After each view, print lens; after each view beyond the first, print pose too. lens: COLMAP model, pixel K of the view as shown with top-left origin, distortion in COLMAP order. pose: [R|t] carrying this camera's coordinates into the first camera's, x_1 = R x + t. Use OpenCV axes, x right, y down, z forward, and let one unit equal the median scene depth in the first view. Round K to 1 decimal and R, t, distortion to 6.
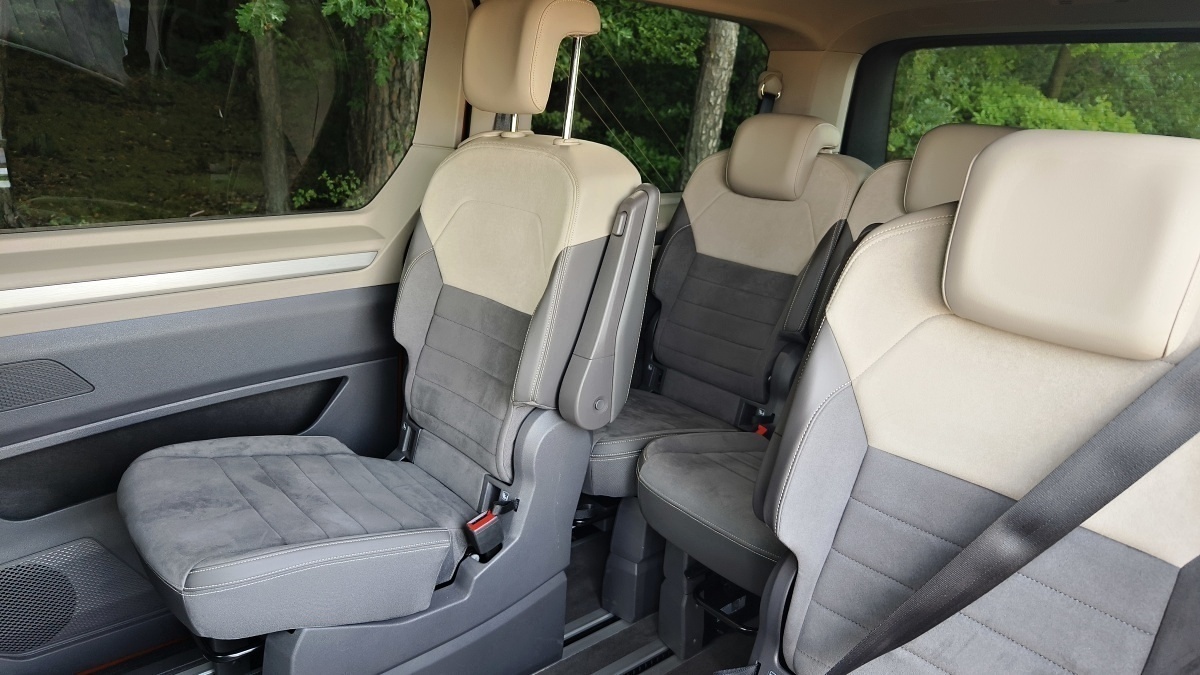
lens RADIAL K [[827.8, 0, 598.1], [0, 827.8, 311.5], [0, 0, 1]] dist [0.001037, -0.003101]
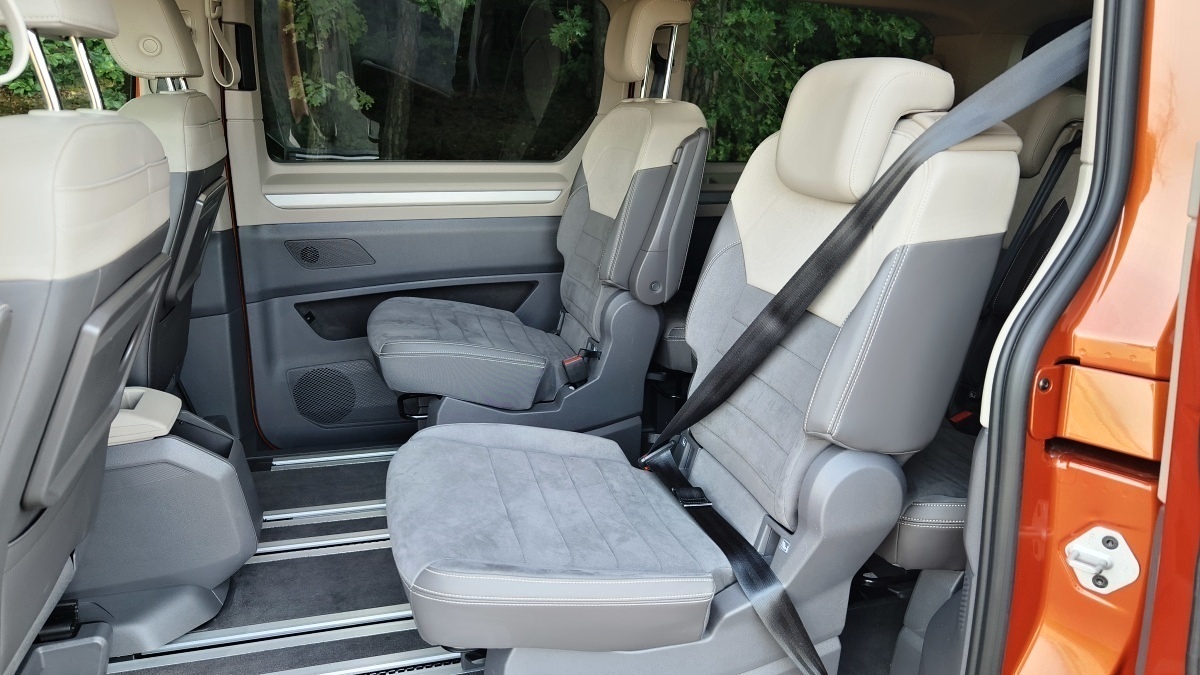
lens RADIAL K [[824.0, 0, 600.0], [0, 824.0, 337.5], [0, 0, 1]] dist [0.002035, -0.004611]
pose [[0.915266, 0.096473, -0.391128, 0.411816], [-0.092736, 0.995283, 0.028481, 0.146601], [0.392031, 0.010204, 0.919896, -0.282677]]
